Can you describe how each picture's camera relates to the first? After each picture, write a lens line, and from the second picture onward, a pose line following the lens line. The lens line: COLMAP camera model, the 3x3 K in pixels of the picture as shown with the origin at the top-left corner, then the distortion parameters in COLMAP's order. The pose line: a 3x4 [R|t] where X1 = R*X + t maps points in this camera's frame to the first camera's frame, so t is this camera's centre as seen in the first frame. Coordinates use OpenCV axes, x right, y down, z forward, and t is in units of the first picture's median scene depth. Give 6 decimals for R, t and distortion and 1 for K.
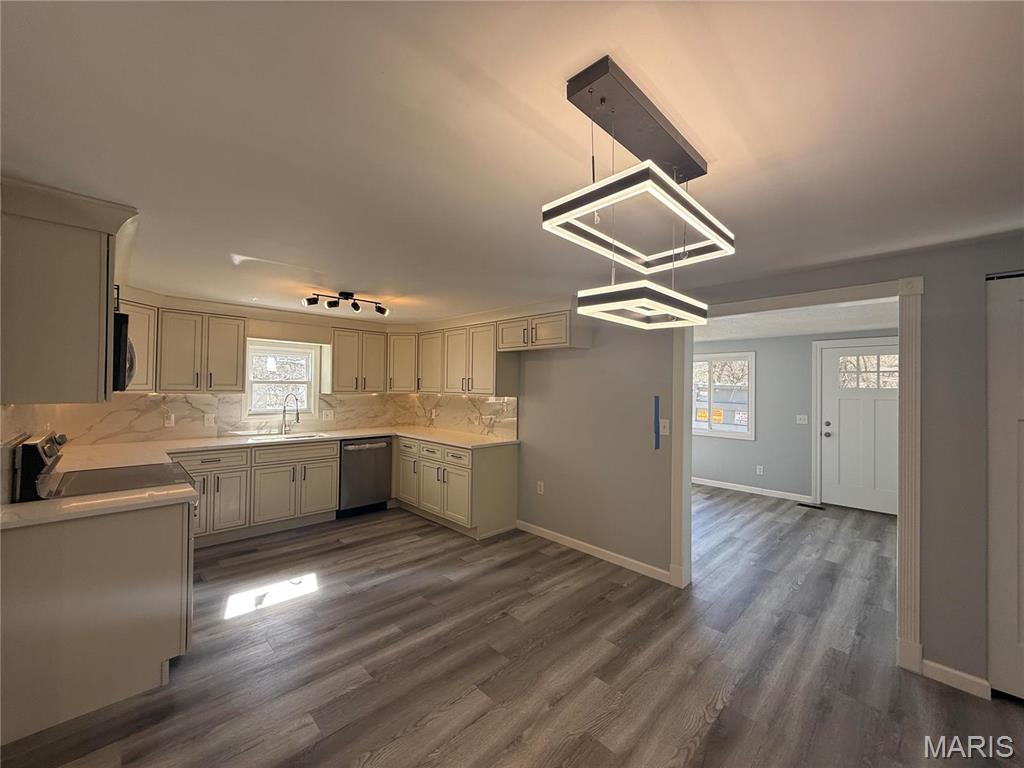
lens RADIAL K [[412.6, 0, 509.0], [0, 412.6, 383.2], [0, 0, 1]] dist [0.002454, 0.000301]
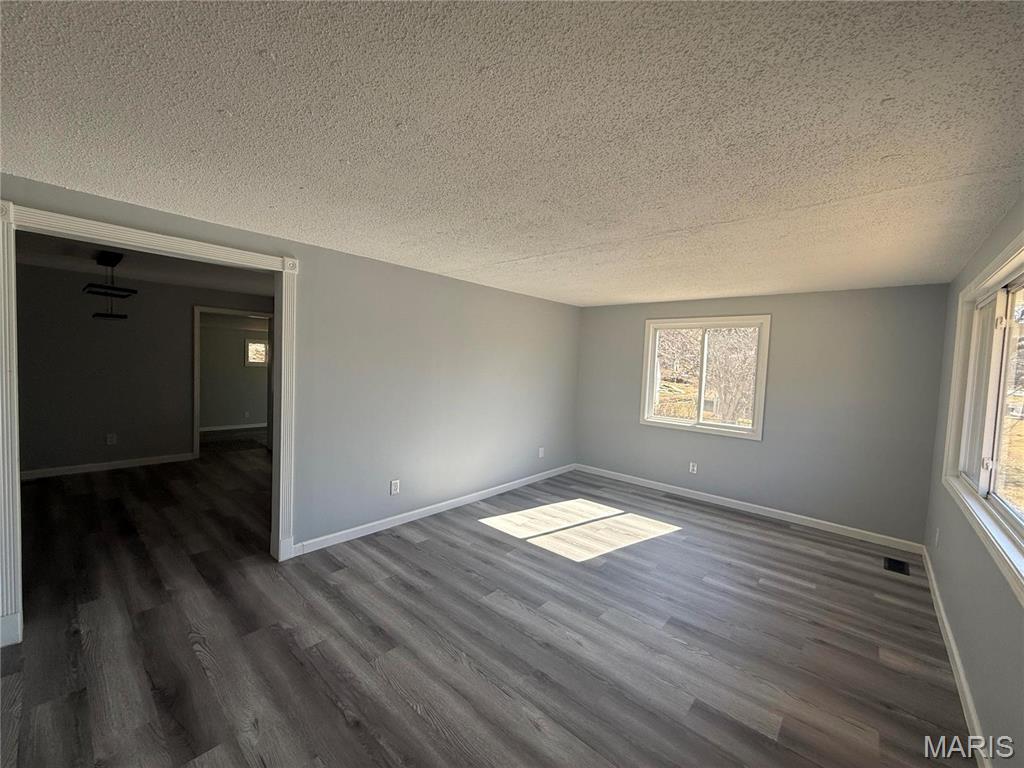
lens RADIAL K [[412.6, 0, 509.0], [0, 412.6, 383.2], [0, 0, 1]] dist [0.002454, 0.000301]
pose [[0.056960, 0.039691, -0.997587, 1.147101], [-0.032585, 0.998751, 0.037877, 0.032342], [0.997845, 0.030349, 0.058182, 1.214968]]
